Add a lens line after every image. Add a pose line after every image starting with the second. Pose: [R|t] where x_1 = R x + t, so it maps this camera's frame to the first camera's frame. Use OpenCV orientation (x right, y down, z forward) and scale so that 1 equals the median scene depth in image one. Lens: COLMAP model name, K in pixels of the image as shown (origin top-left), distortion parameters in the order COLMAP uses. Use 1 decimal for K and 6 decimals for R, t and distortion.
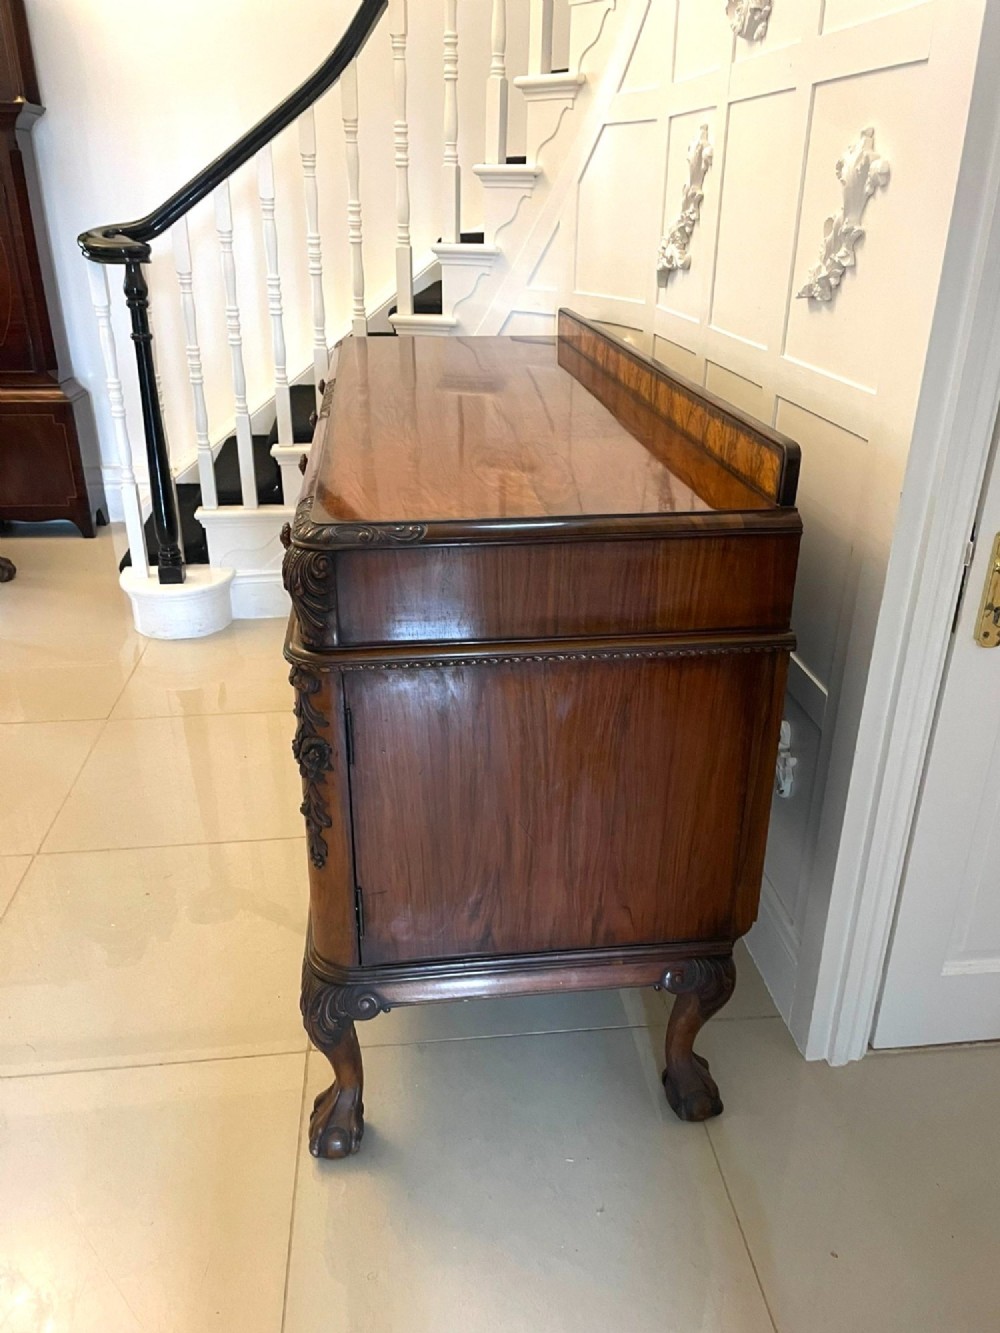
lens RADIAL K [[1016.4, 0, 527.3], [0, 1016.4, 662.7], [0, 0, 1]] dist [0.094083, -0.135036]
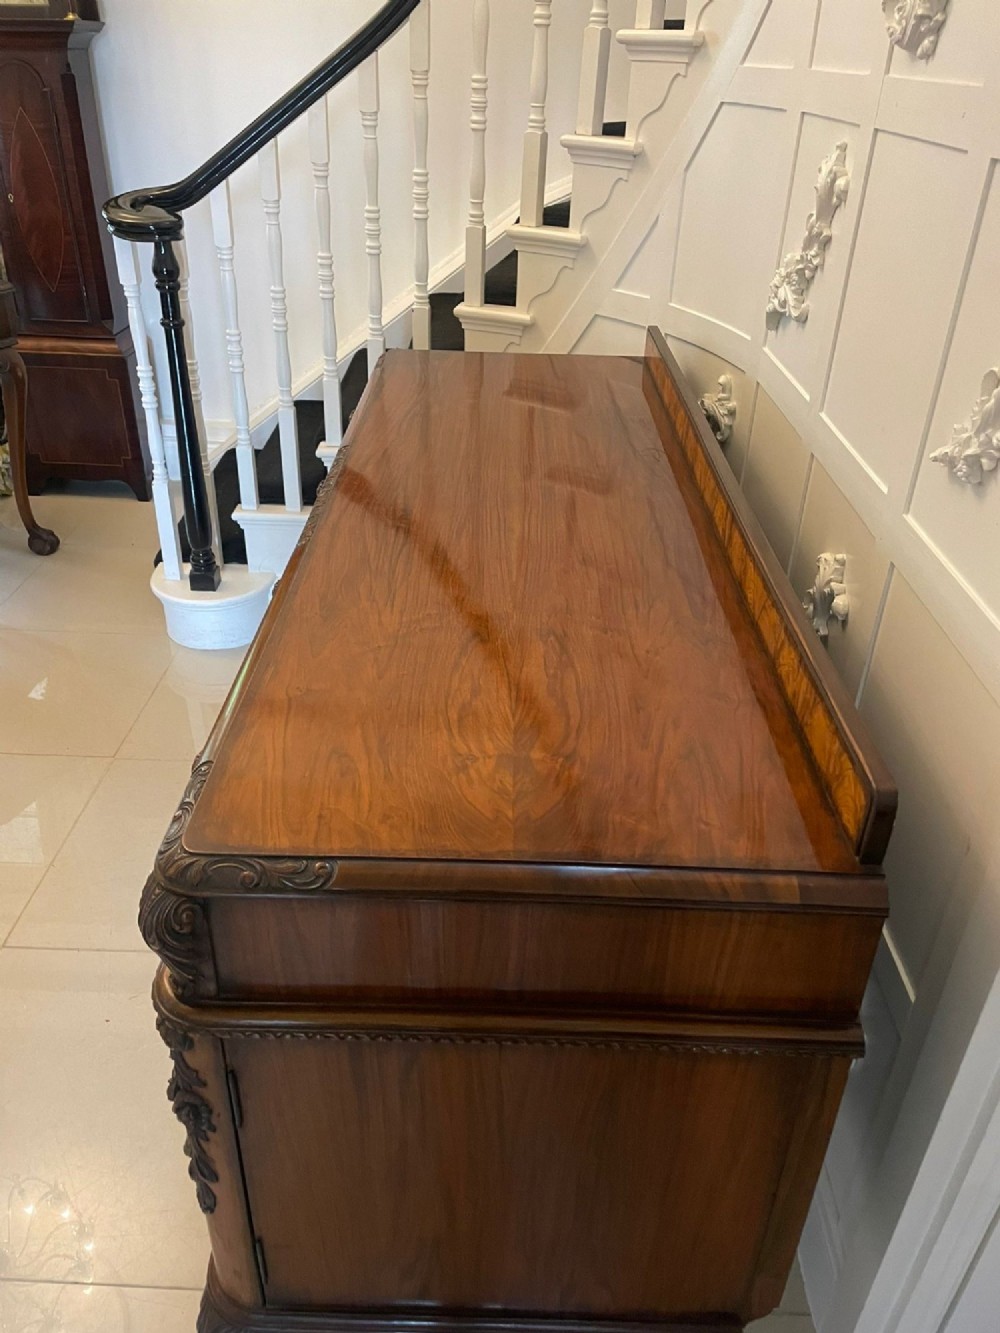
lens RADIAL K [[1019.0, 0, 517.6], [0, 1019.0, 663.3], [0, 0, 1]] dist [0.092425, -0.131363]
pose [[0.990438, 0.088103, -0.106162, 0.038799], [-0.076206, 0.990856, 0.111343, -0.160931], [0.115001, -0.102188, 0.988095, 0.145859]]
